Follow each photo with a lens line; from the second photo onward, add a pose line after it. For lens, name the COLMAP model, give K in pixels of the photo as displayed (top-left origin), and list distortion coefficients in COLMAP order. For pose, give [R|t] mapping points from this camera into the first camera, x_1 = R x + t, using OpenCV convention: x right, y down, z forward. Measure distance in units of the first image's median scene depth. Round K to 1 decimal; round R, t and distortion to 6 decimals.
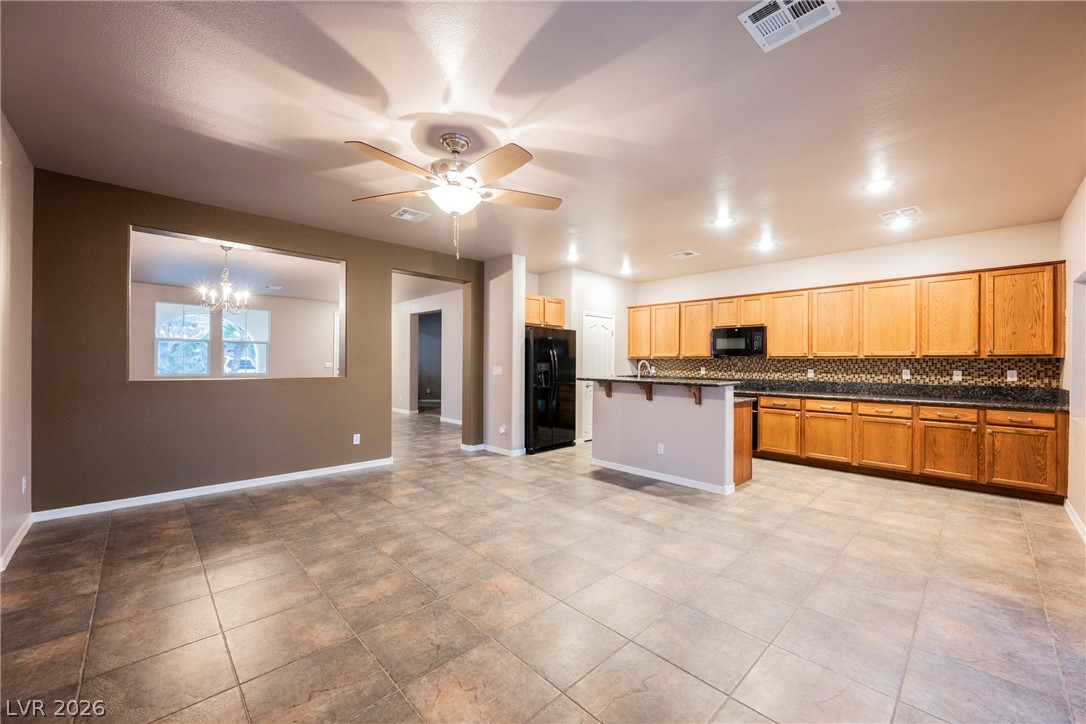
lens RADIAL K [[422.5, 0, 543.0], [0, 422.5, 362.0], [0, 0, 1]] dist [-0.001451, 0.000204]
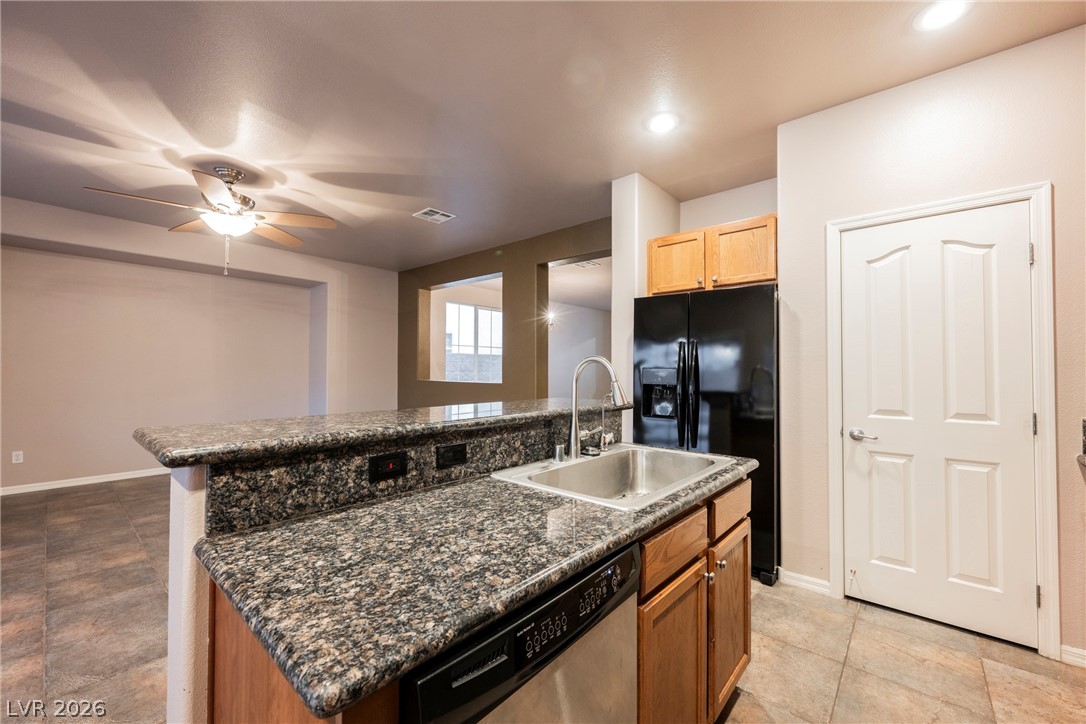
lens RADIAL K [[429.0, 0, 543.0], [0, 429.0, 362.0], [0, 0, 1]] dist [-0.000987, -0.000177]
pose [[0.098008, -0.019943, -0.994986, 0.643140], [-0.001411, 0.999795, -0.020178, 0.007545], [0.995185, 0.003382, 0.097960, 1.087926]]
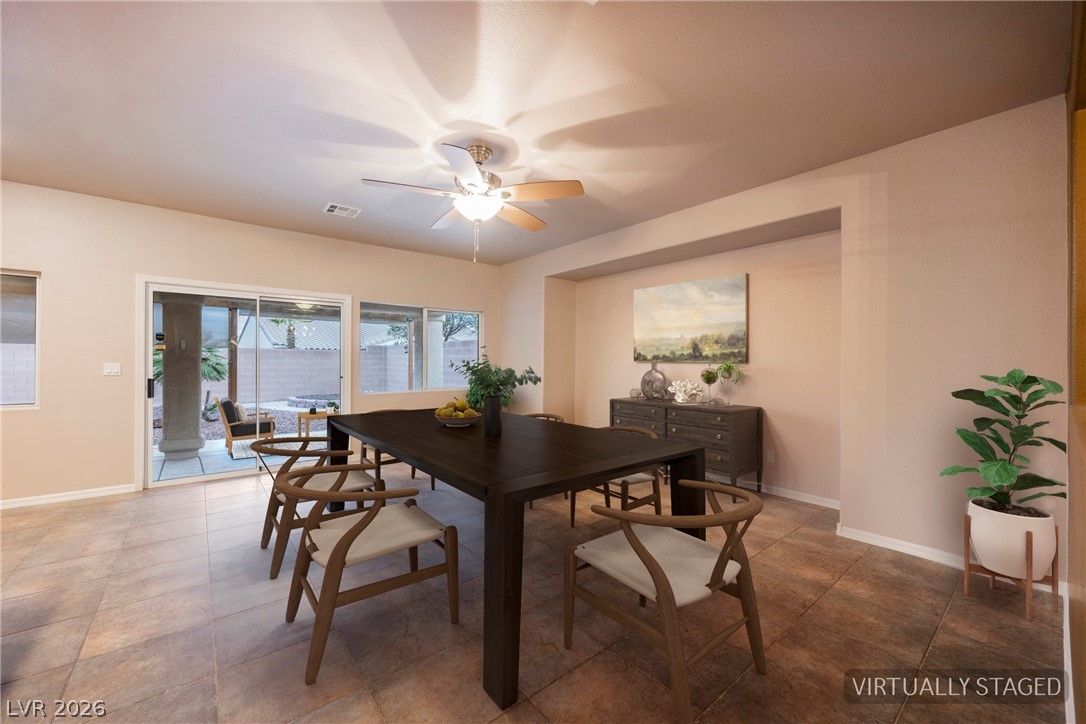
lens RADIAL K [[422.5, 0, 543.0], [0, 422.5, 362.0], [0, 0, 1]] dist [-0.001451, 0.000204]
pose [[-0.997313, -0.012498, 0.072191, -0.285540], [-0.012674, 0.999918, -0.001979, 0.003579], [-0.072160, -0.002888, -0.997389, 1.285361]]
